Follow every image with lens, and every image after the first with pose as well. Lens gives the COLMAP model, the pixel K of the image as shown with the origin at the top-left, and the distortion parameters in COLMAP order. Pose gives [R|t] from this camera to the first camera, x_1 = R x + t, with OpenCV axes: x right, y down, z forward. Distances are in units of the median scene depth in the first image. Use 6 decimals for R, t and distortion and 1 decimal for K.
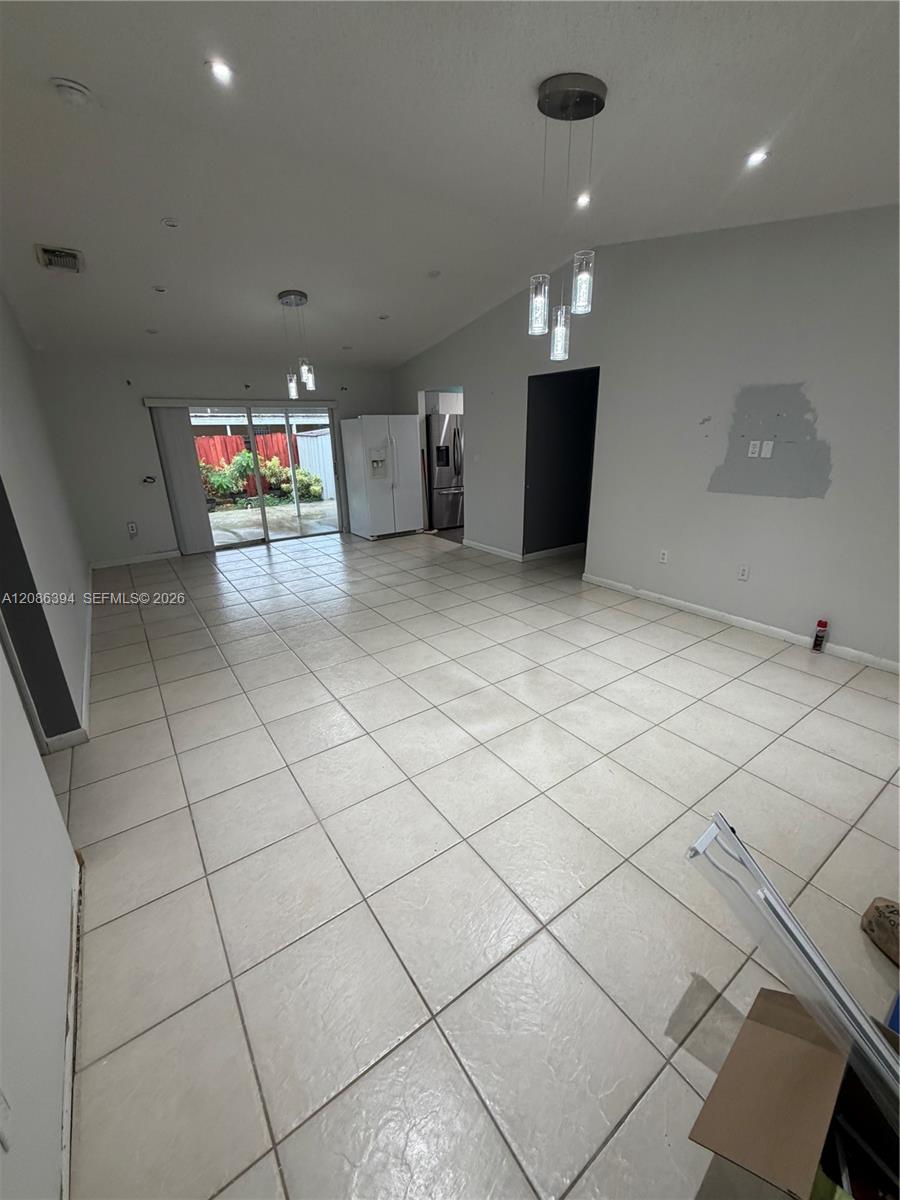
lens RADIAL K [[477.5, 0, 450.6], [0, 477.5, 600.1], [0, 0, 1]] dist [0.002065, 0.000153]
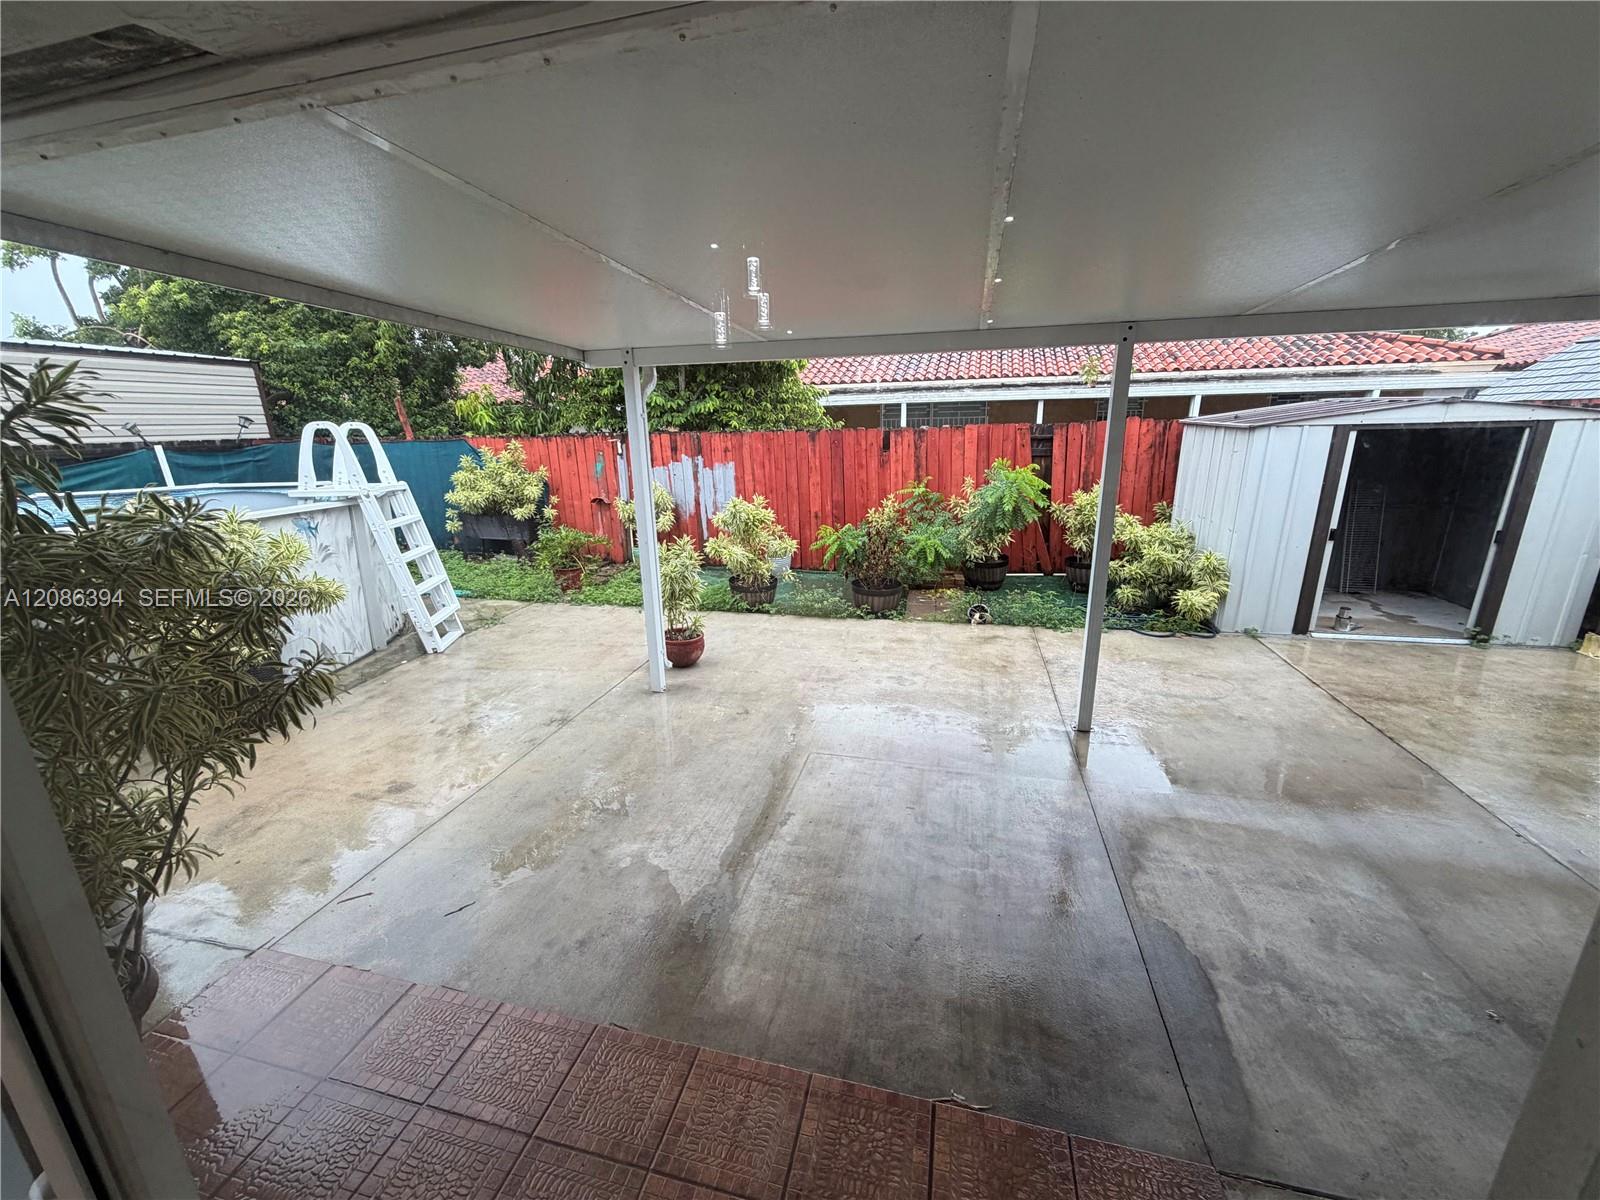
lens RADIAL K [[636.6, 0, 795.8], [0, 636.6, 601.5], [0, 0, 1]] dist [0.002065, 0.000153]
pose [[0.647274, 0.211906, -0.732210, -0.146733], [-0.248758, 0.966714, 0.059870, -0.187477], [0.720525, 0.143390, 0.678442, 0.527206]]
